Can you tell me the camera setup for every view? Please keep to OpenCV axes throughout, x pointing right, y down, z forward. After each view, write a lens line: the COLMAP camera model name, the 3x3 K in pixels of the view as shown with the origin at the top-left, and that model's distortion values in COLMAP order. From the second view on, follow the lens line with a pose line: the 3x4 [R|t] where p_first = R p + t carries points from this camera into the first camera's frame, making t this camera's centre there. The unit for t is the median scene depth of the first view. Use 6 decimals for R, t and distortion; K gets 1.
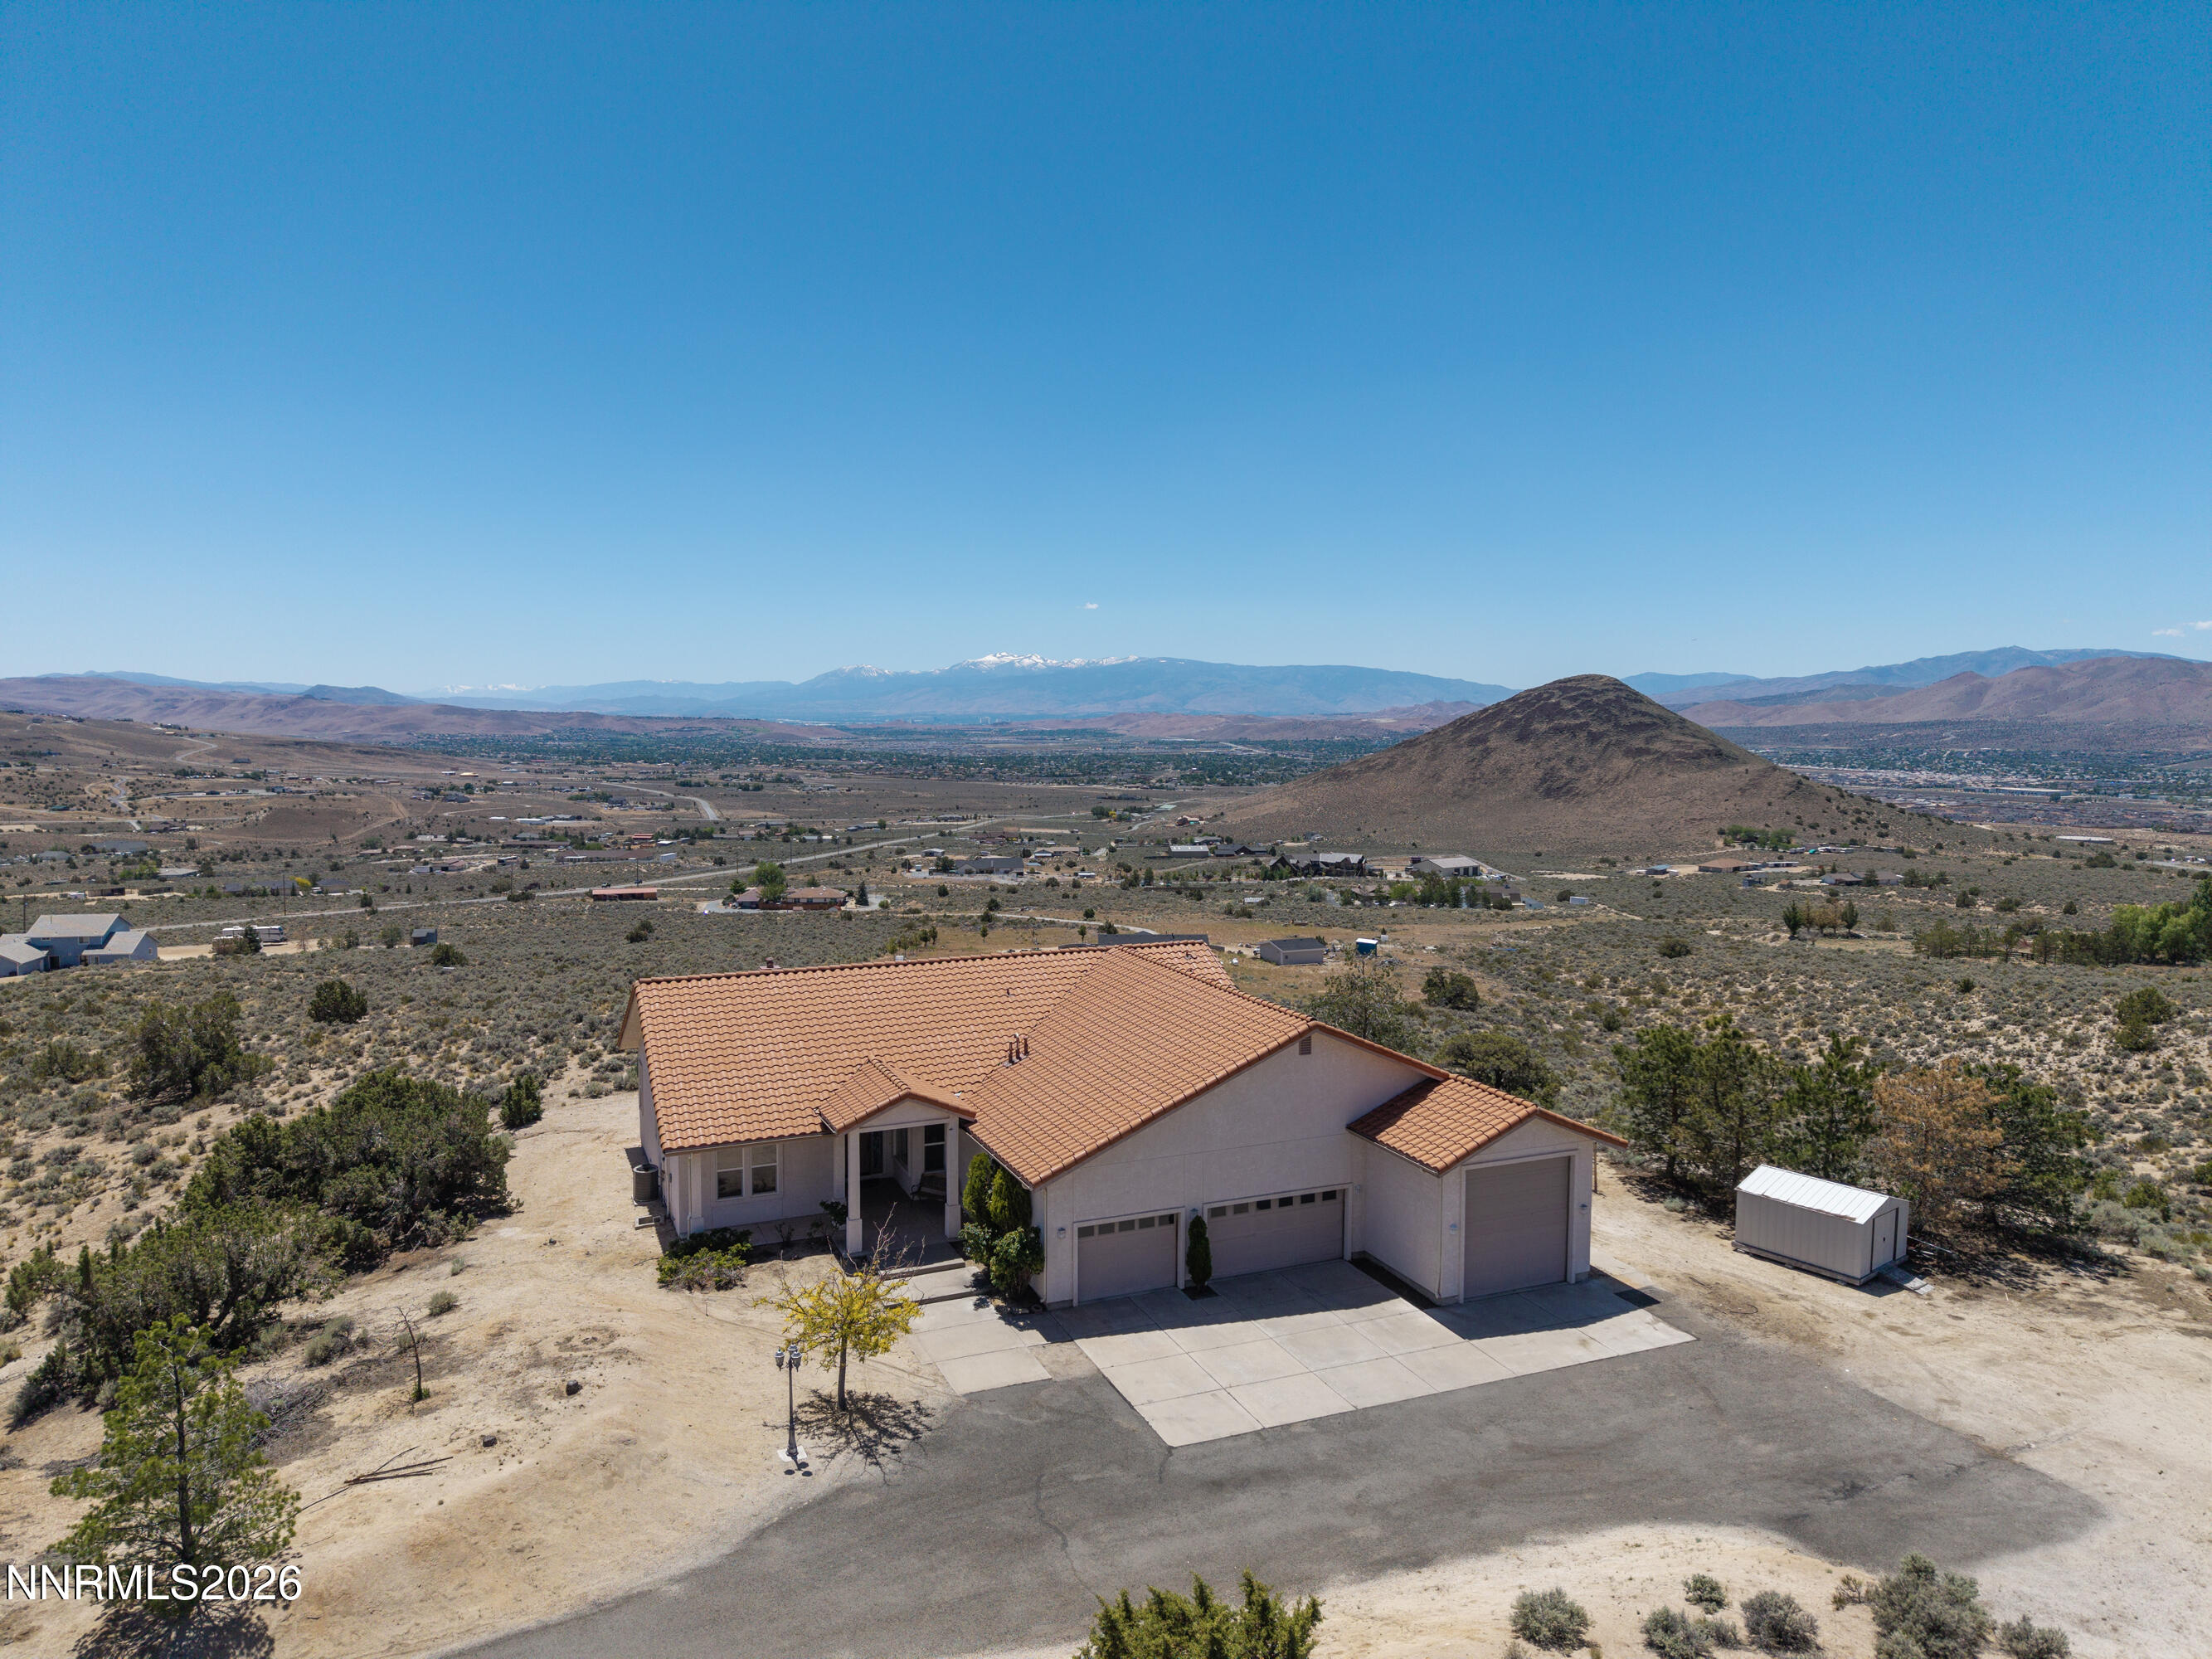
lens RADIAL K [[1477.6, 0, 1108.2], [0, 1477.6, 837.1], [0, 0, 1]] dist [0.033757, -0.034157]
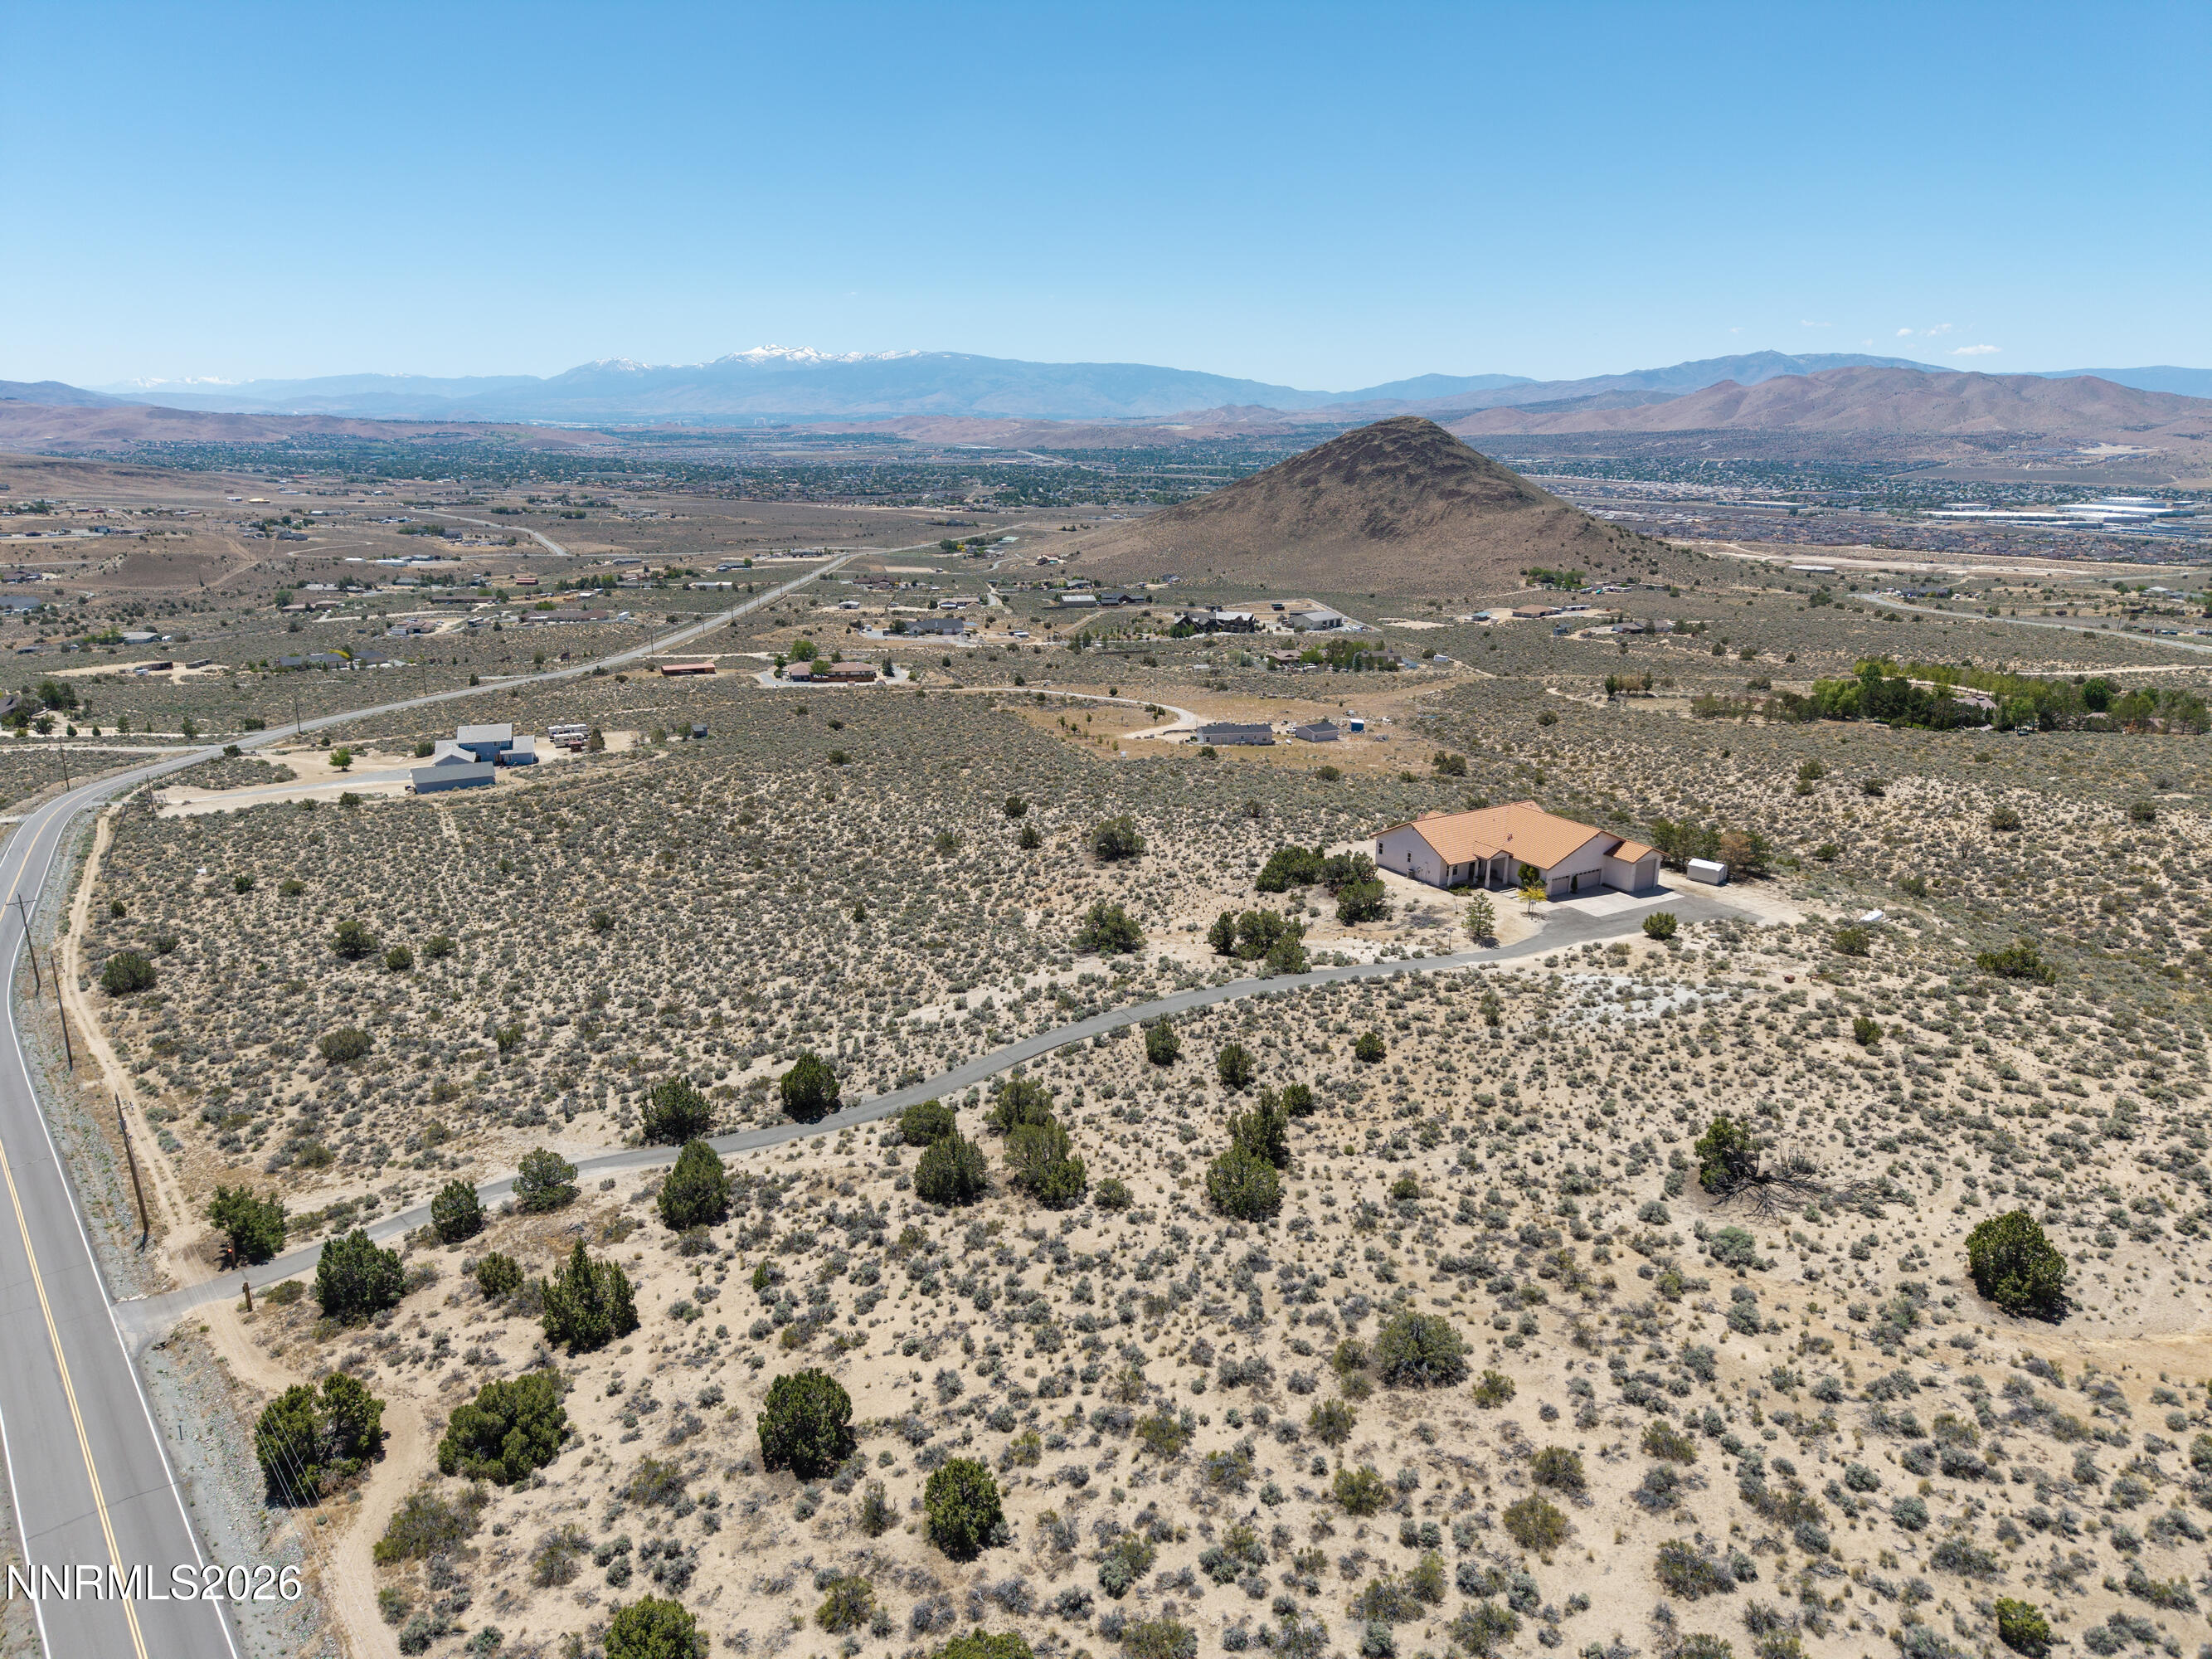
lens RADIAL K [[1477.6, 0, 1110.5], [0, 1477.6, 836.7], [0, 0, 1]] dist [0.033757, -0.034157]
pose [[0.989594, -0.036812, 0.139098, -1.045787], [0.009137, 0.980846, 0.194572, -0.394208], [-0.143596, -0.191277, 0.970975, -1.657760]]
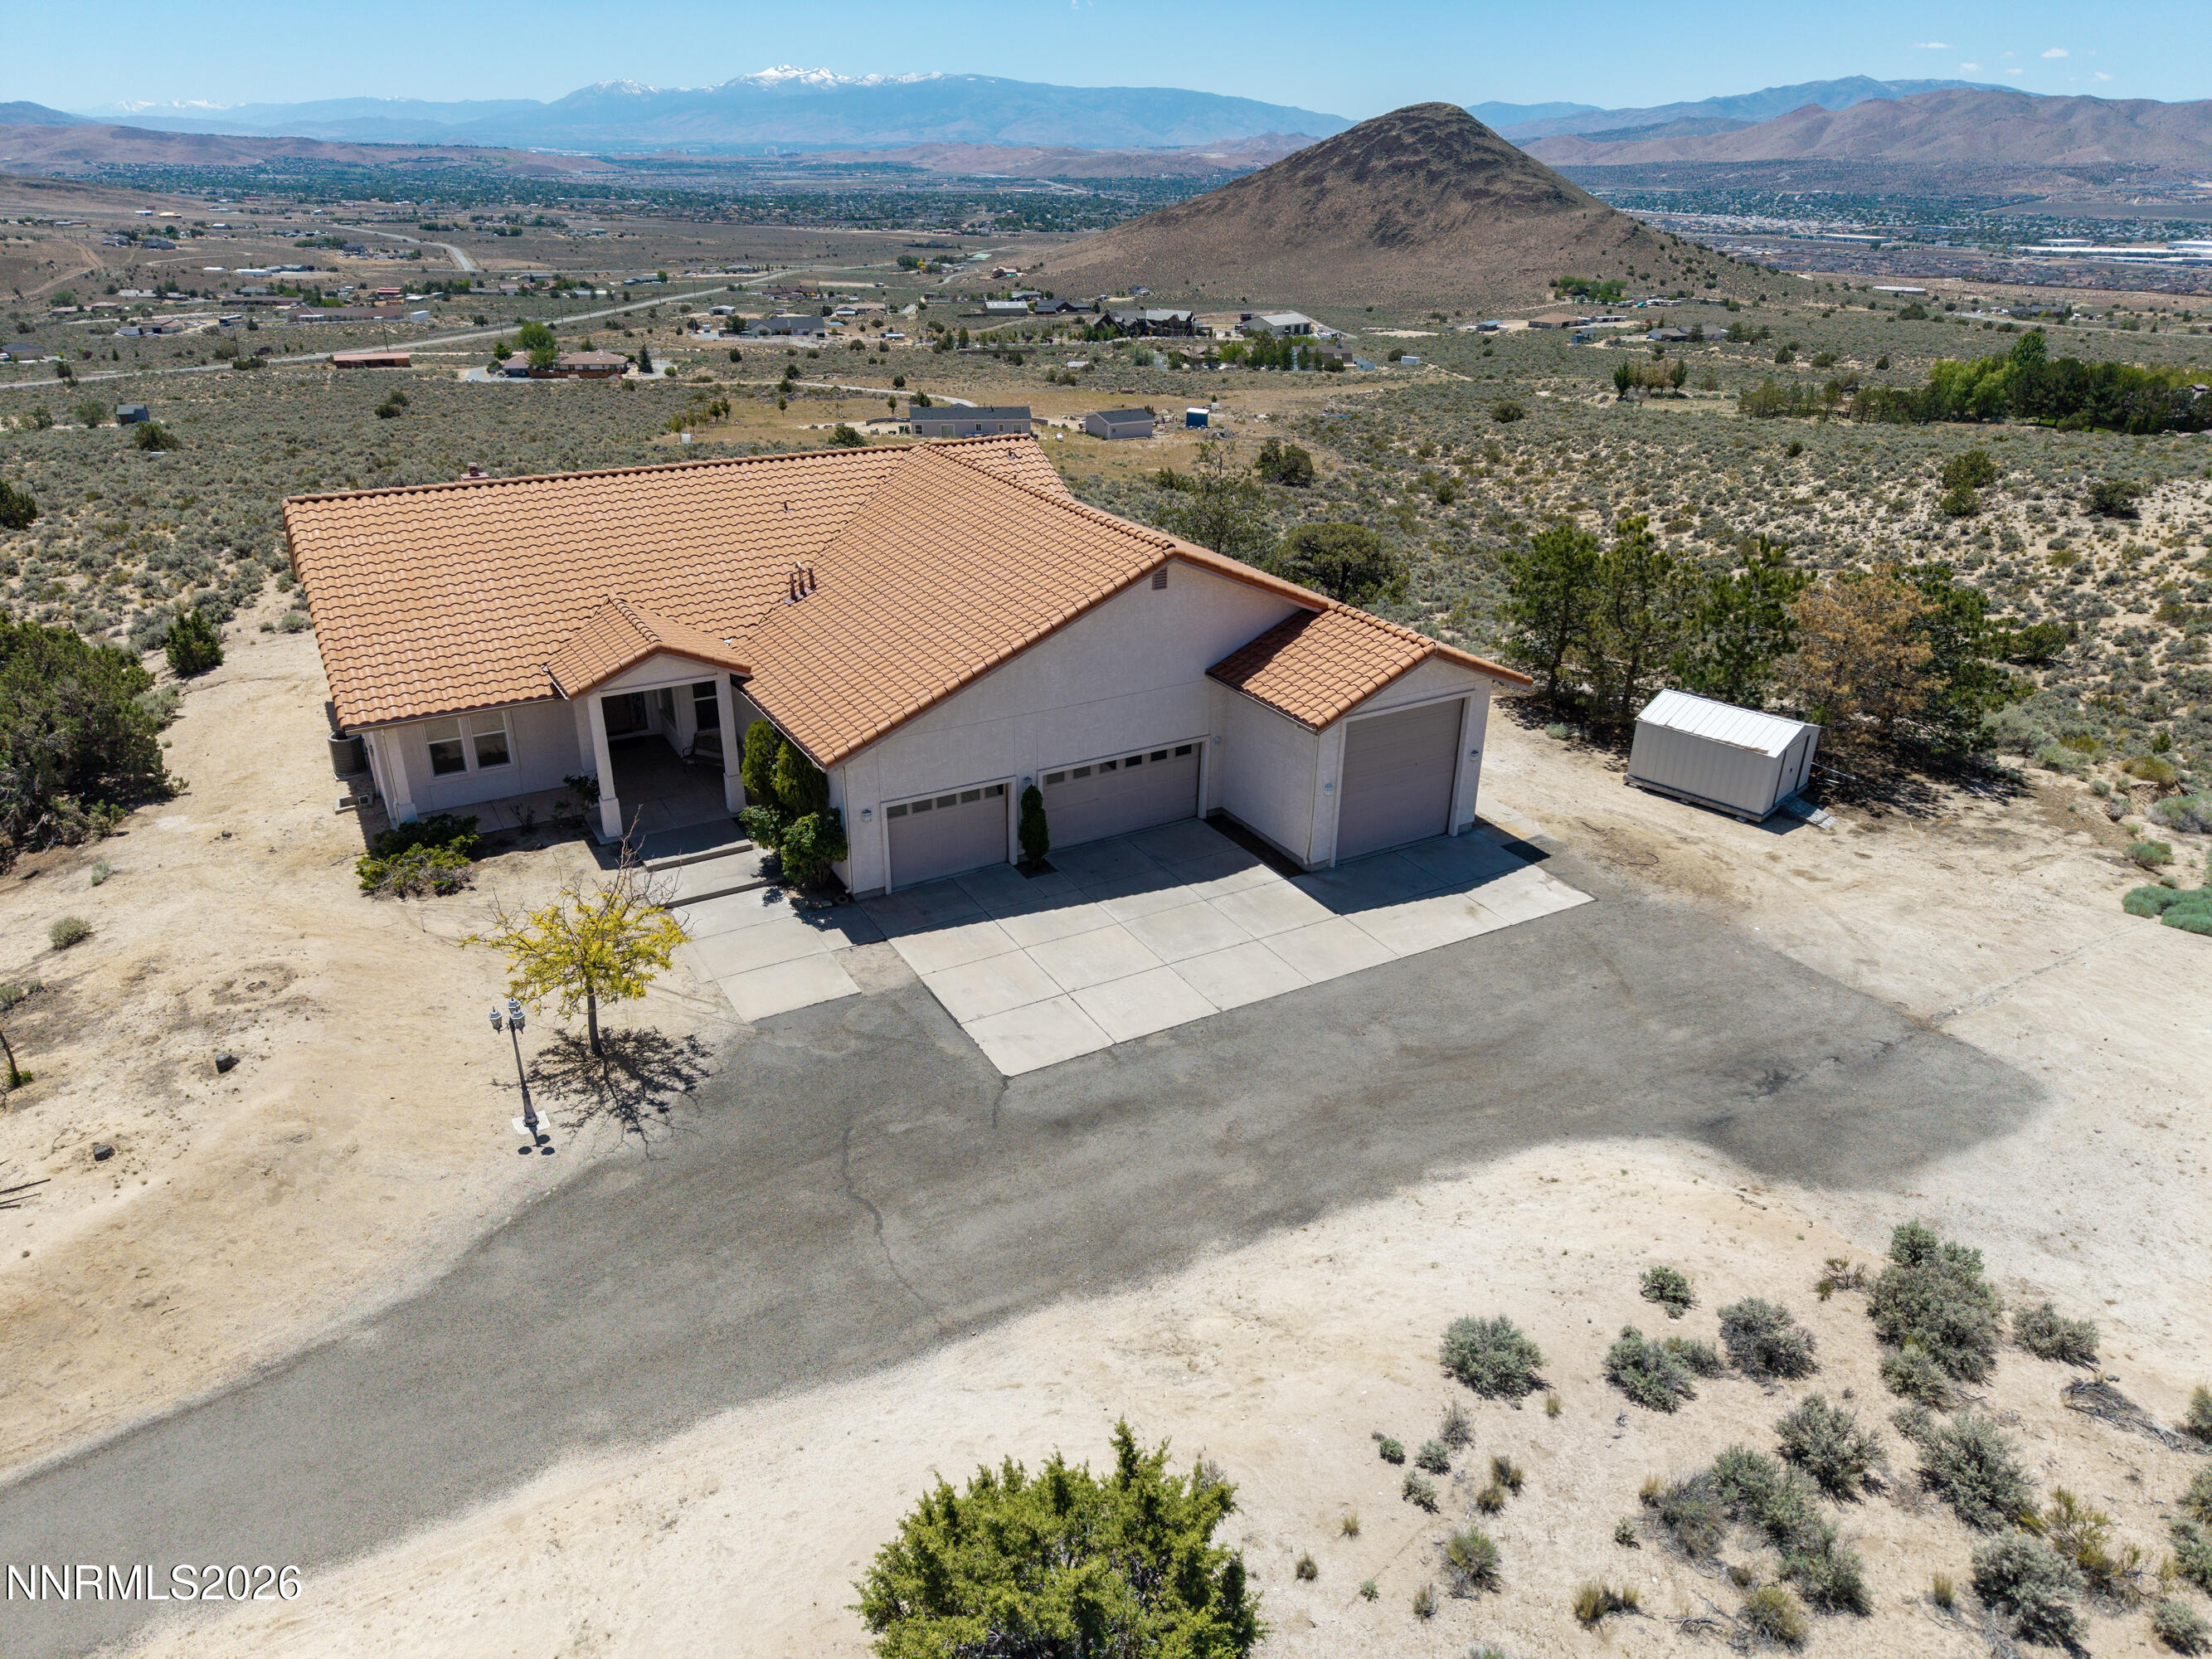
lens RADIAL K [[1477.6, 0, 1110.4], [0, 1477.6, 827.2], [0, 0, 1]] dist [0.033757, -0.034157]
pose [[0.992667, -0.043230, 0.112890, 0.005785], [0.002320, 0.940511, 0.339757, -0.002234], [-0.120862, -0.337003, 0.933714, 0.117998]]
